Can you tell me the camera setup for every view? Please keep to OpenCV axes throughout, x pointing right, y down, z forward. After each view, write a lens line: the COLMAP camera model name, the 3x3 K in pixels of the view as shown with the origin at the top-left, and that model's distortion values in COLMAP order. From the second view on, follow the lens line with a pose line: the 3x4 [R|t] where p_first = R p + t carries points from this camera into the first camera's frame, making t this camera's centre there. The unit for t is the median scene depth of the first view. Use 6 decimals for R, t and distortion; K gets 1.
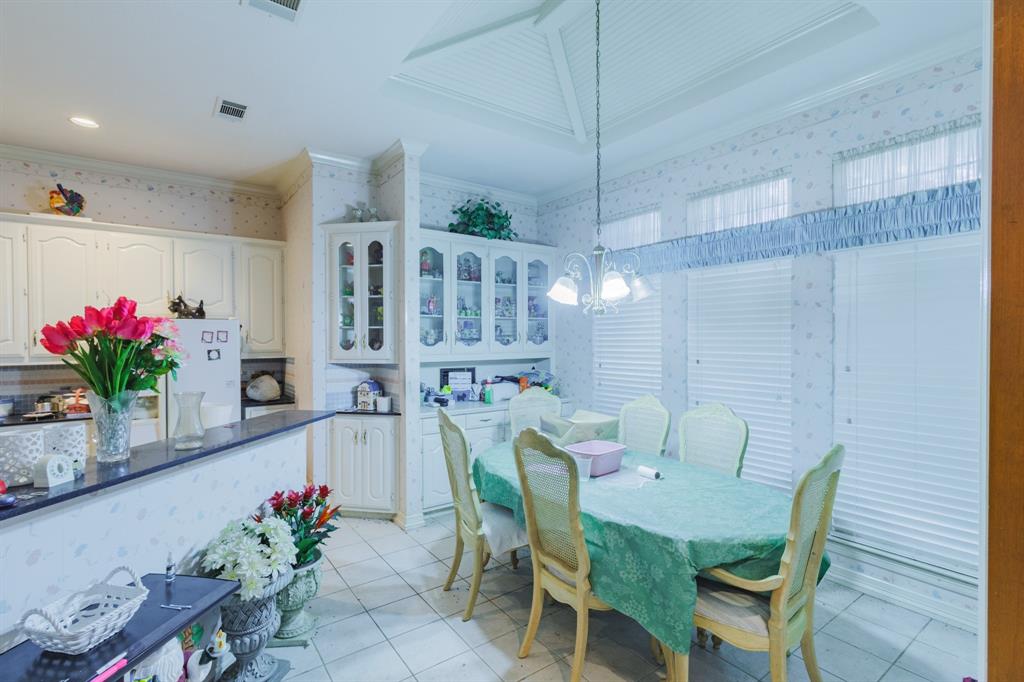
lens RADIAL K [[474.9, 0, 506.6], [0, 474.9, 342.0], [0, 0, 1]] dist [0.007278, -0.000058]
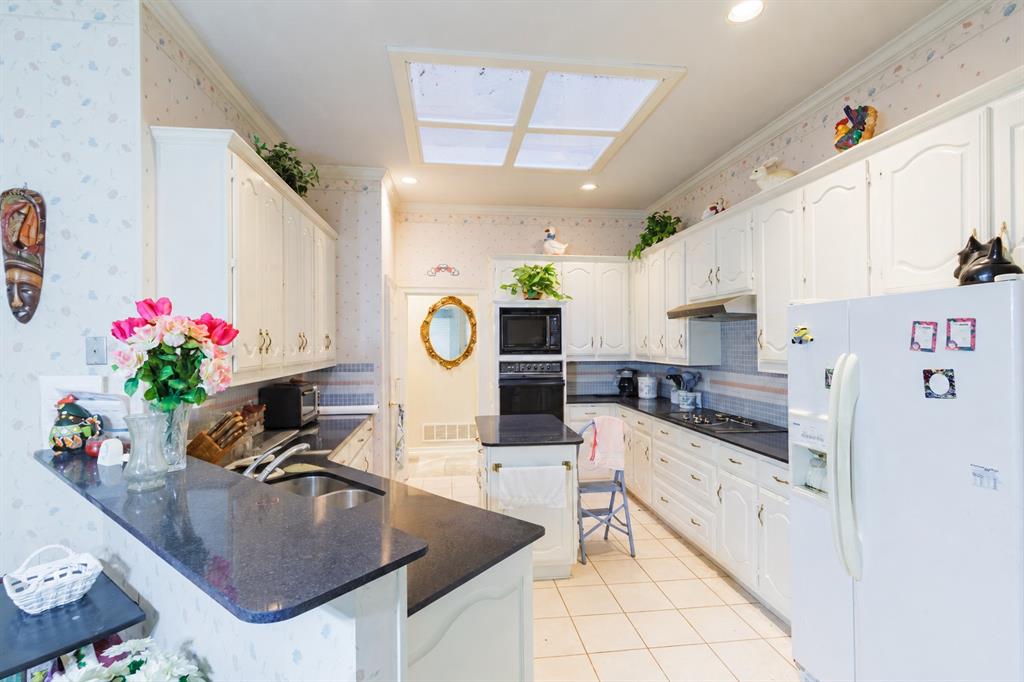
lens RADIAL K [[474.9, 0, 506.6], [0, 474.9, 342.0], [0, 0, 1]] dist [0.007278, -0.000058]
pose [[-0.480441, 0.006167, -0.877005, -0.124987], [-0.004617, 0.999944, 0.009561, -0.007889], [0.877015, 0.008642, -0.480385, 0.902266]]
